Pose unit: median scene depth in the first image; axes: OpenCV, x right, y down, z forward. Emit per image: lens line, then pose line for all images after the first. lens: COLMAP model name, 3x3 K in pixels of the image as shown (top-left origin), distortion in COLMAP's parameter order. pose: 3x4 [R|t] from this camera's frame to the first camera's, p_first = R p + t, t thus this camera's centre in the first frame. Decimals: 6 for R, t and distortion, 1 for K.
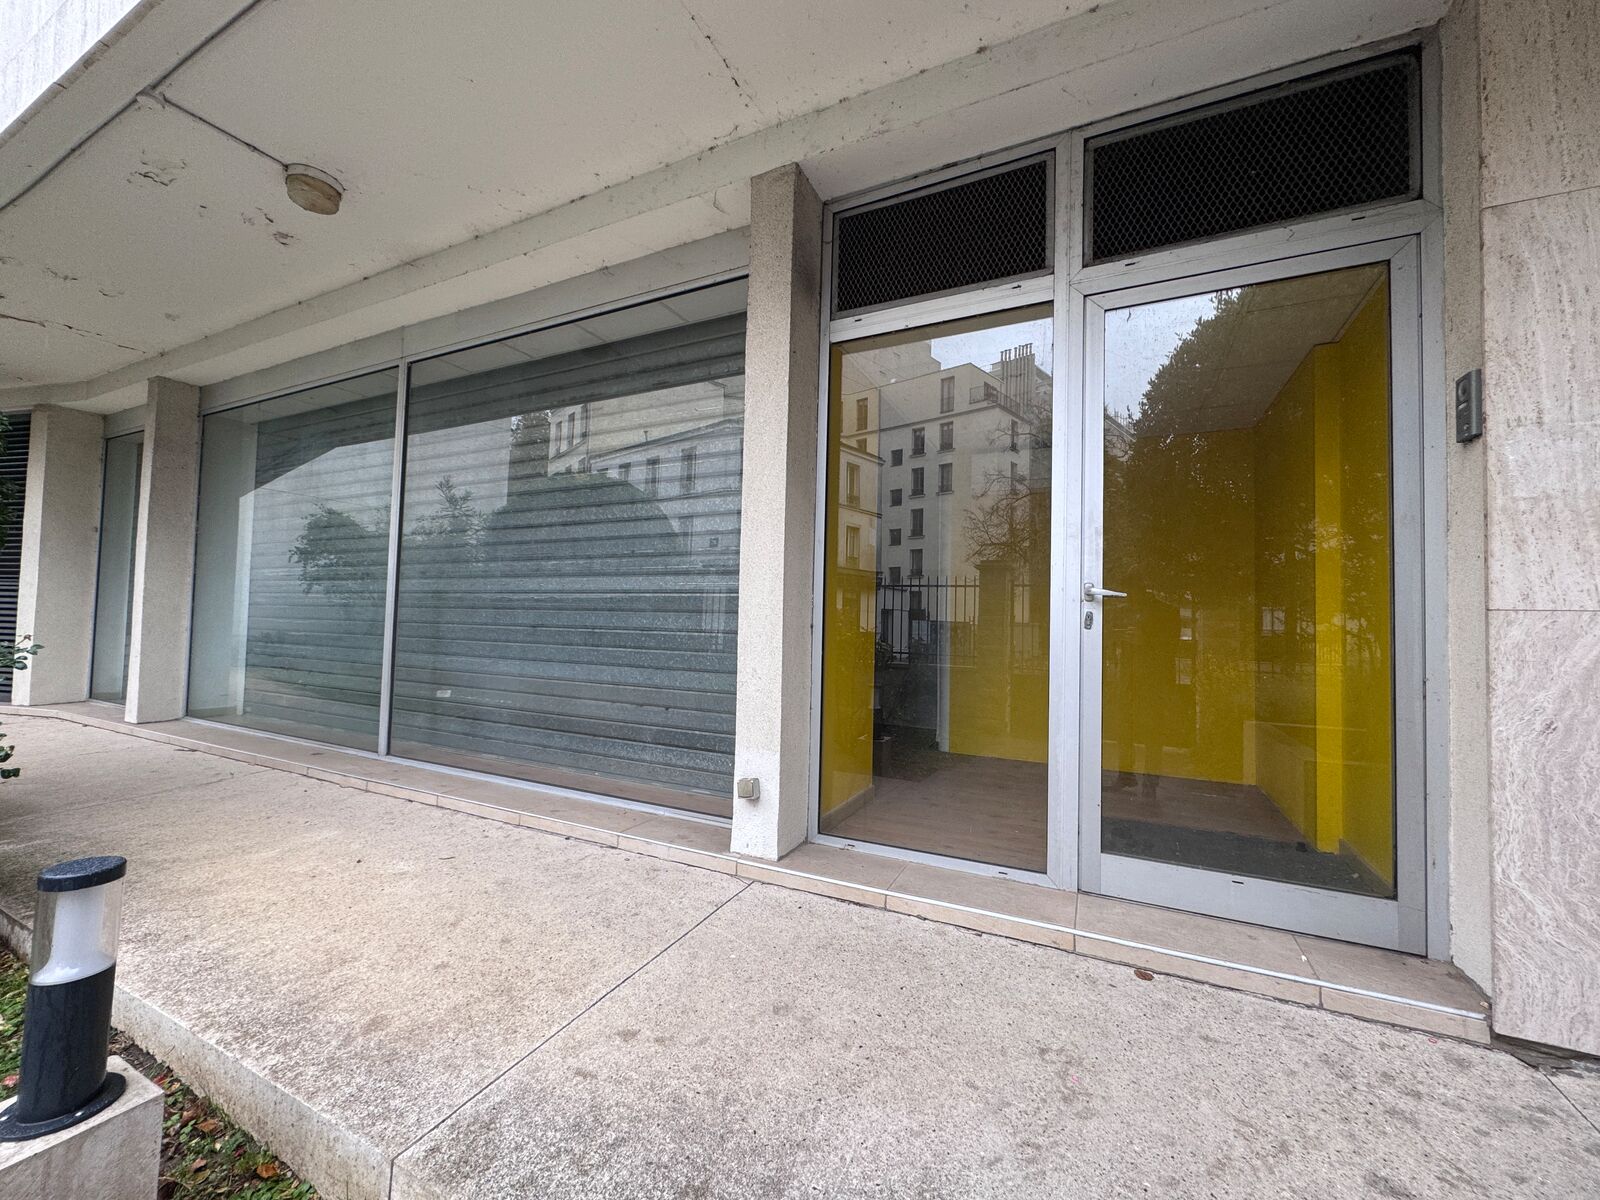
lens RADIAL K [[639.9, 0, 798.3], [0, 639.9, 599.5], [0, 0, 1]] dist [-0.001343, -0.000119]
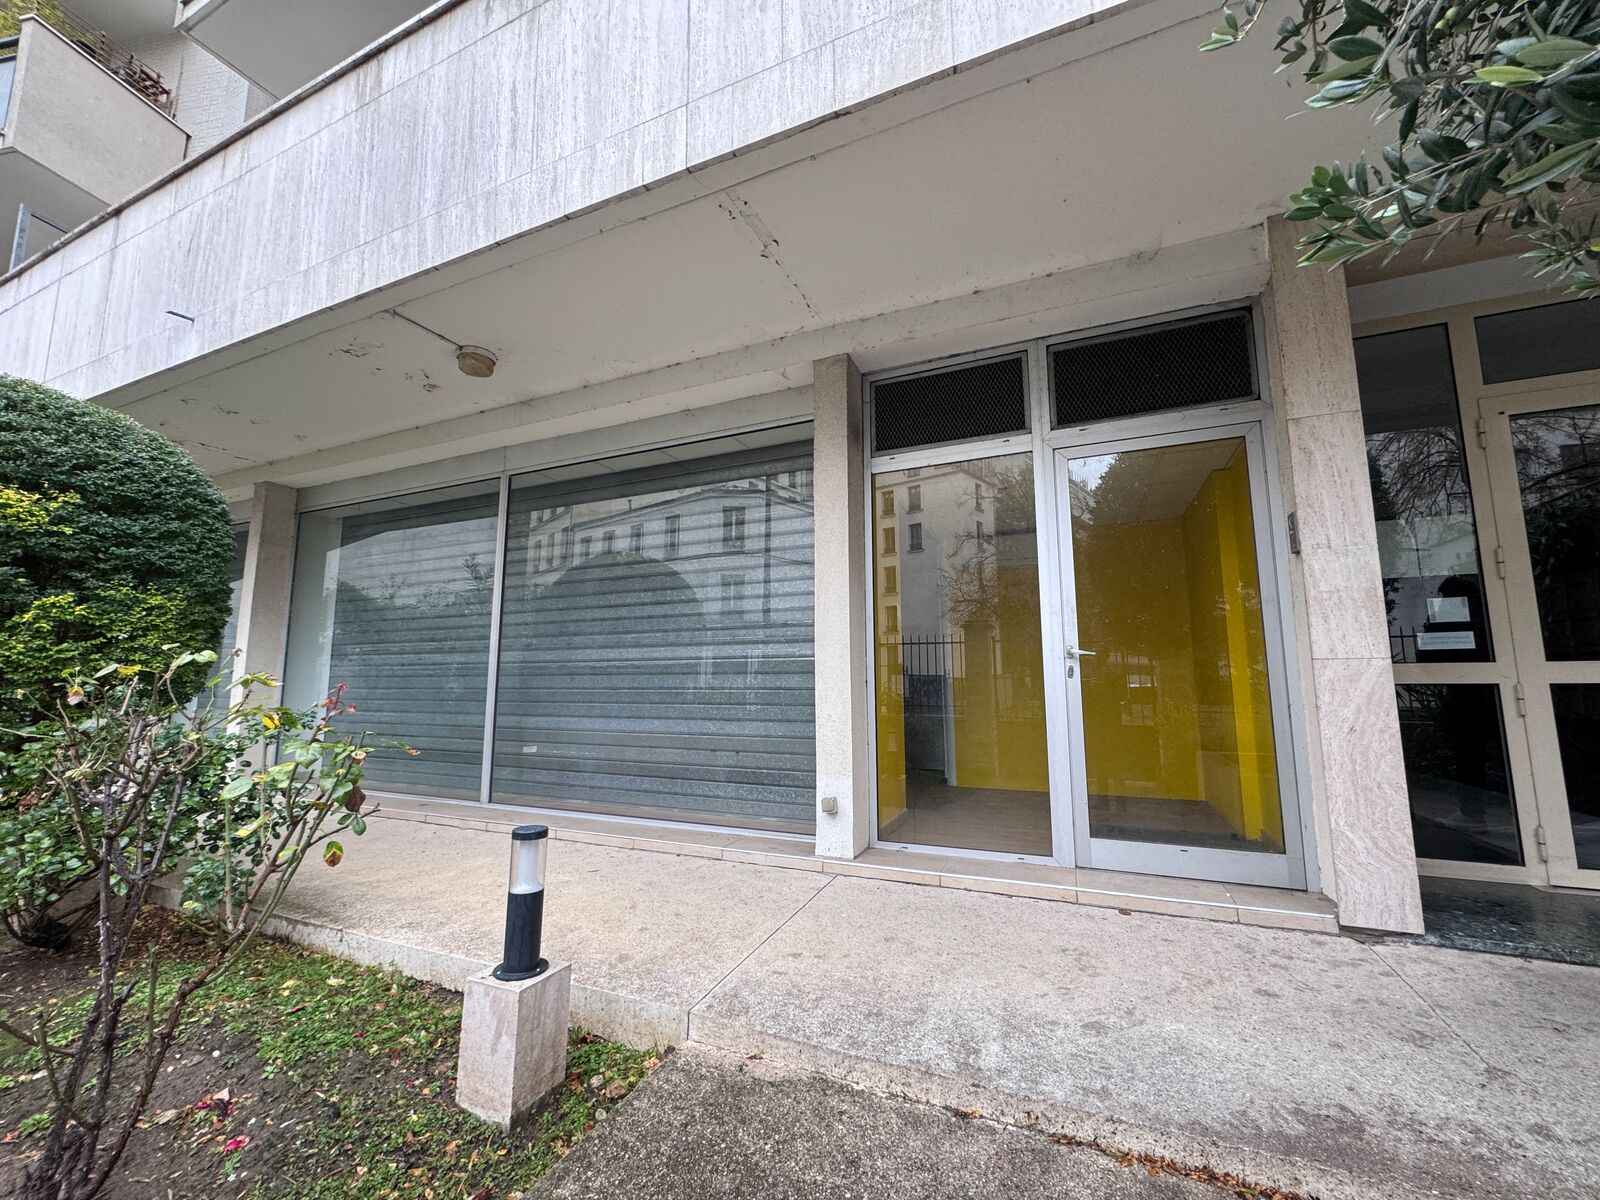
lens RADIAL K [[639.9, 0, 799.3], [0, 639.9, 597.8], [0, 0, 1]] dist [-0.001343, -0.000119]
pose [[0.998594, -0.021585, 0.048419, -0.213022], [0.025961, 0.995452, -0.091655, -0.016375], [-0.046220, 0.092783, 0.994613, -0.401580]]
